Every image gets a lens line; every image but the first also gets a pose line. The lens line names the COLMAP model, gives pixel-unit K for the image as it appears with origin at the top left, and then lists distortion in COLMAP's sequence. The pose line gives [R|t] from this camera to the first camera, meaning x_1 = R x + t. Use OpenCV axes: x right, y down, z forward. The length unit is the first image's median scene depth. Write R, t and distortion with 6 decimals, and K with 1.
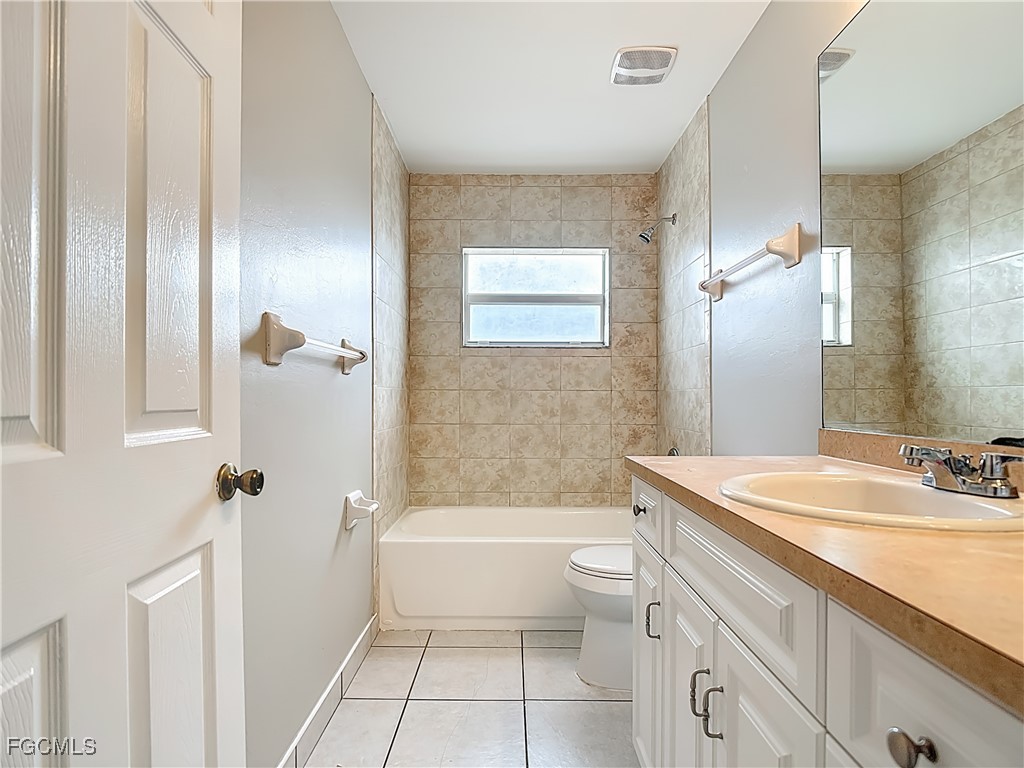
lens RADIAL K [[536.3, 0, 509.9], [0, 536.3, 390.5], [0, 0, 1]] dist [0.002505, -0.027067]
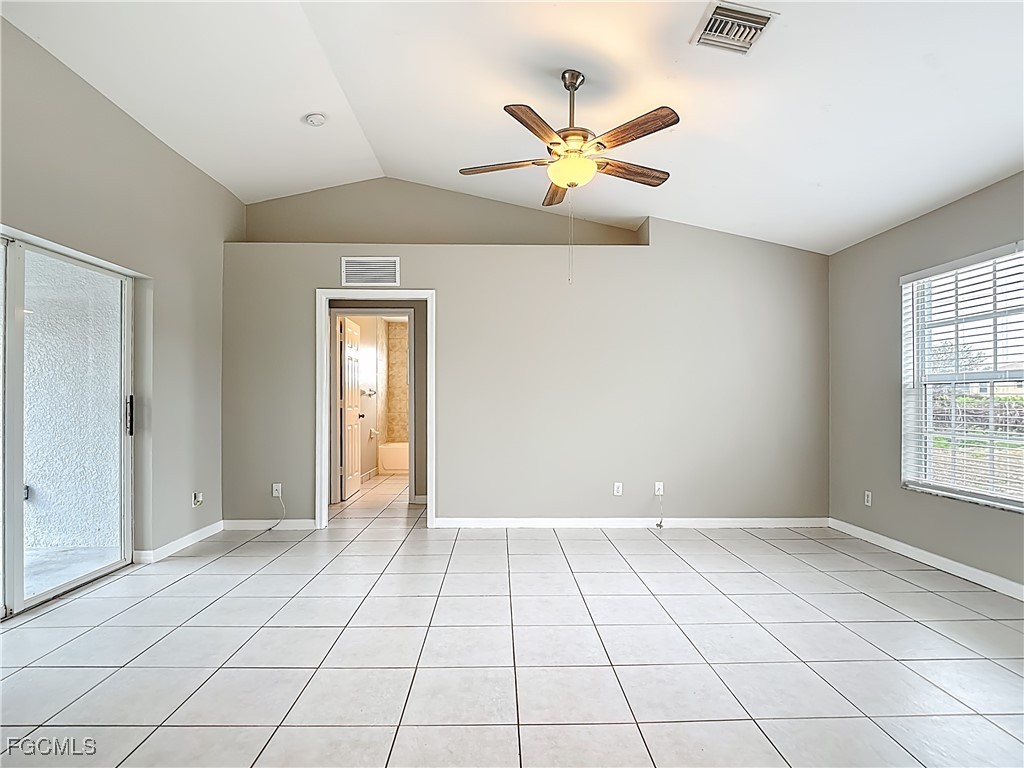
lens RADIAL K [[536.3, 0, 509.9], [0, 536.3, 390.5], [0, 0, 1]] dist [0.002505, -0.027067]
pose [[0.999738, 0.000276, 0.022902, 0.382694], [-0.000117, 0.999976, -0.006933, -0.033087], [-0.022903, 0.006929, 0.999714, -1.812261]]
